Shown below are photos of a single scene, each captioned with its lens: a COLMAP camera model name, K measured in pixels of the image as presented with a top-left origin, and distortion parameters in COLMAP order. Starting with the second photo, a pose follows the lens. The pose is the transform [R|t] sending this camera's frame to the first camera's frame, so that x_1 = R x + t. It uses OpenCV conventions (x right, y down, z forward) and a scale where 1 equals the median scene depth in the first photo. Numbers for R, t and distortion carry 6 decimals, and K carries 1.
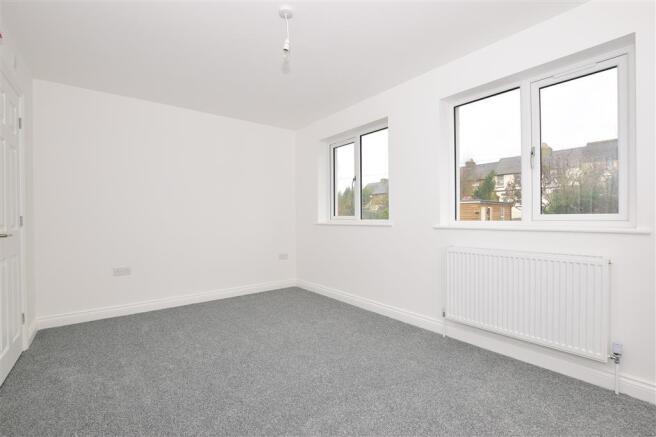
lens RADIAL K [[294.0, 0, 330.5], [0, 294.0, 218.6], [0, 0, 1]] dist [-0.021689, -0.000444]
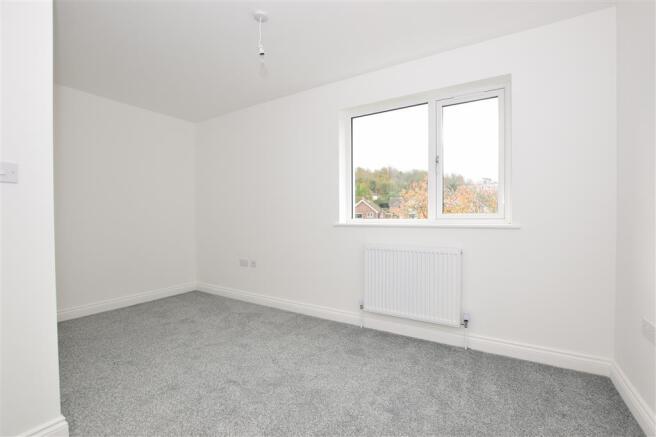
lens RADIAL K [[271.3, 0, 314.6], [0, 271.3, 219.3], [0, 0, 1]] dist [-0.052832, -0.000045]
pose [[0.939255, -0.002009, 0.343214, -0.107179], [-0.000565, 0.999972, 0.007399, -0.000326], [-0.343220, -0.007144, 0.939228, 0.133254]]
